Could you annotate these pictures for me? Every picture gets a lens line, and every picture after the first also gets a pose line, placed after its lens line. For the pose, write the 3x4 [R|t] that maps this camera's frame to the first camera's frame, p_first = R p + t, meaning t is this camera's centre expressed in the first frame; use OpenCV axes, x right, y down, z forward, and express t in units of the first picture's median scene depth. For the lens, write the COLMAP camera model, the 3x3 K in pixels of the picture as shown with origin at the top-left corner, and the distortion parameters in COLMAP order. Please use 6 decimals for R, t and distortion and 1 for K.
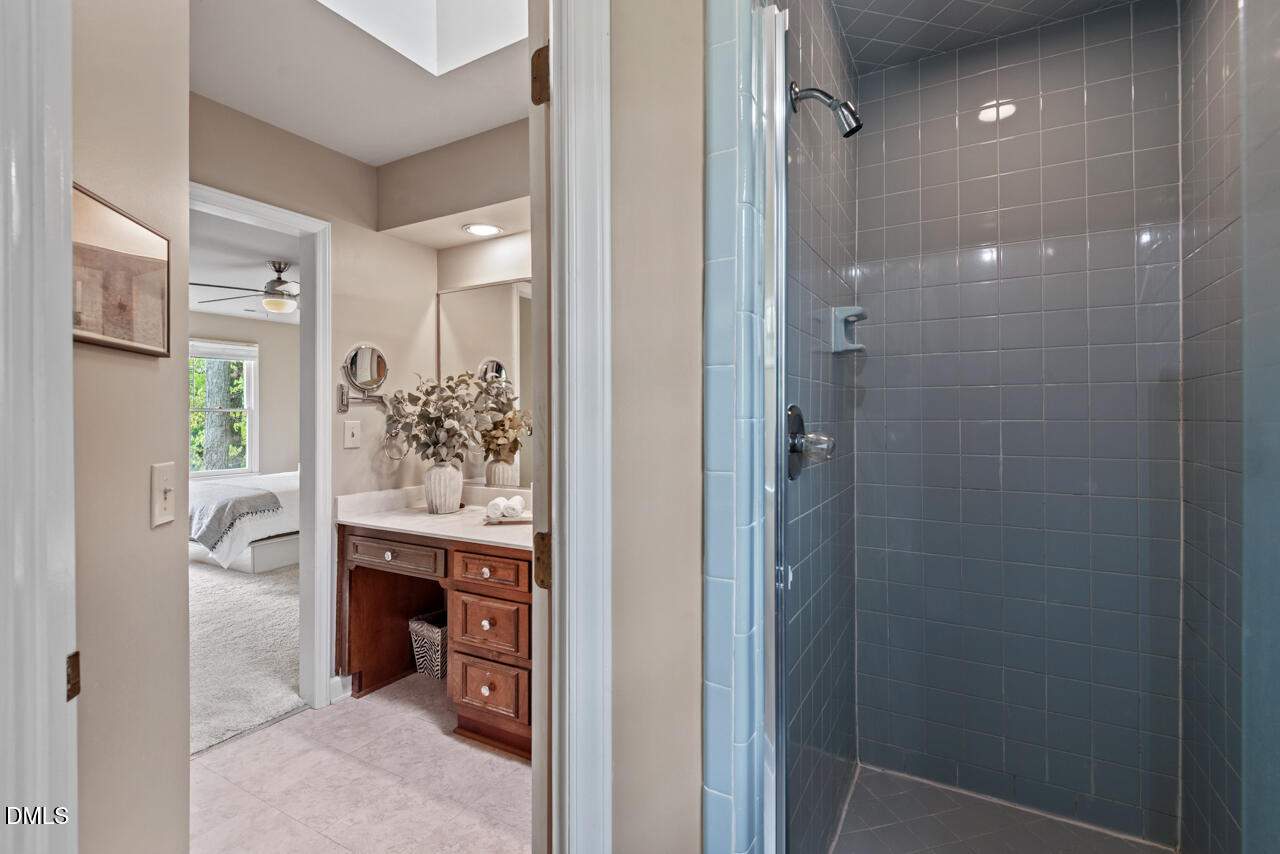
lens RADIAL K [[583.2, 0, 642.4], [0, 583.2, 408.5], [0, 0, 1]] dist [0.032564, -0.019670]
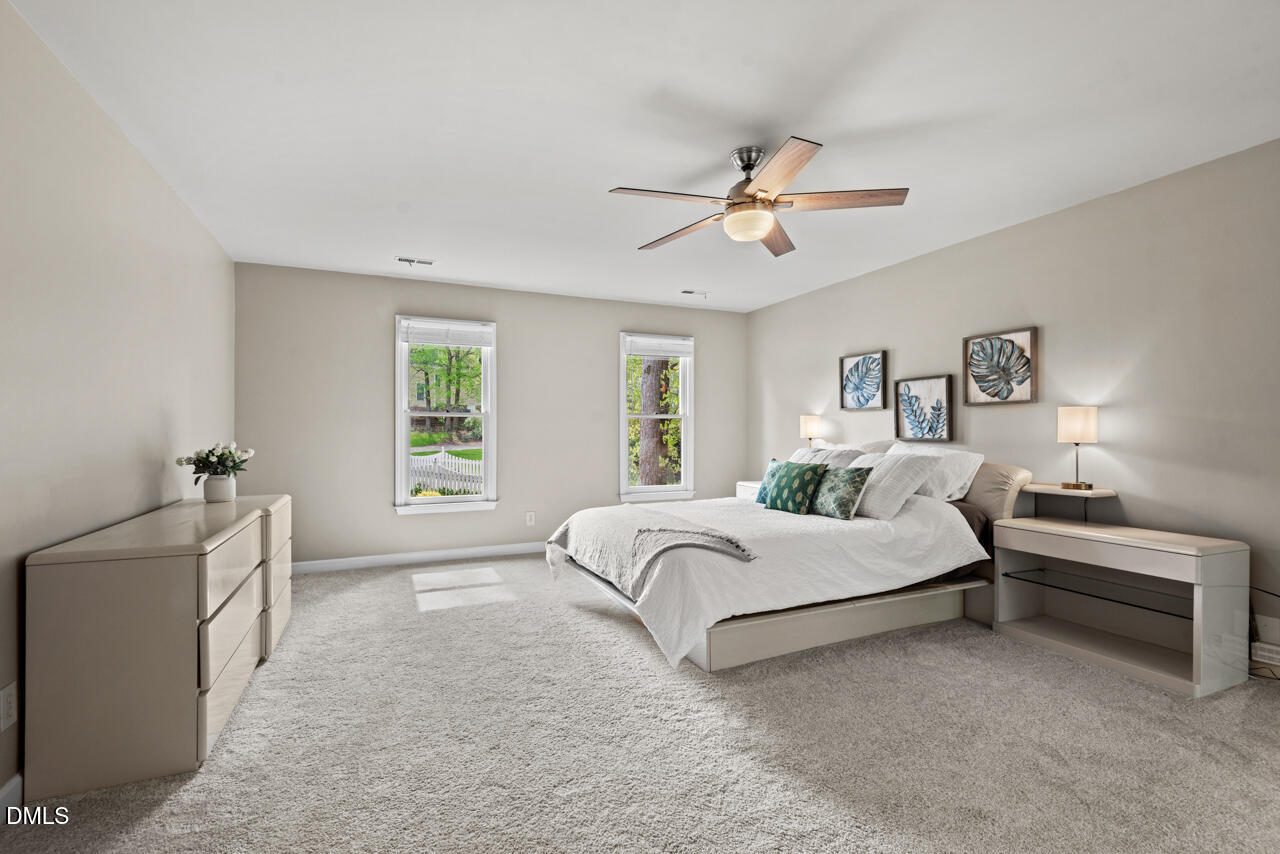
lens RADIAL K [[583.2, 0, 642.4], [0, 583.2, 408.5], [0, 0, 1]] dist [0.032564, -0.019670]
pose [[0.806519, -0.016125, -0.590988, -0.225905], [-0.001866, 0.999554, -0.029819, 0.016231], [0.591205, 0.025152, 0.806129, 0.296547]]
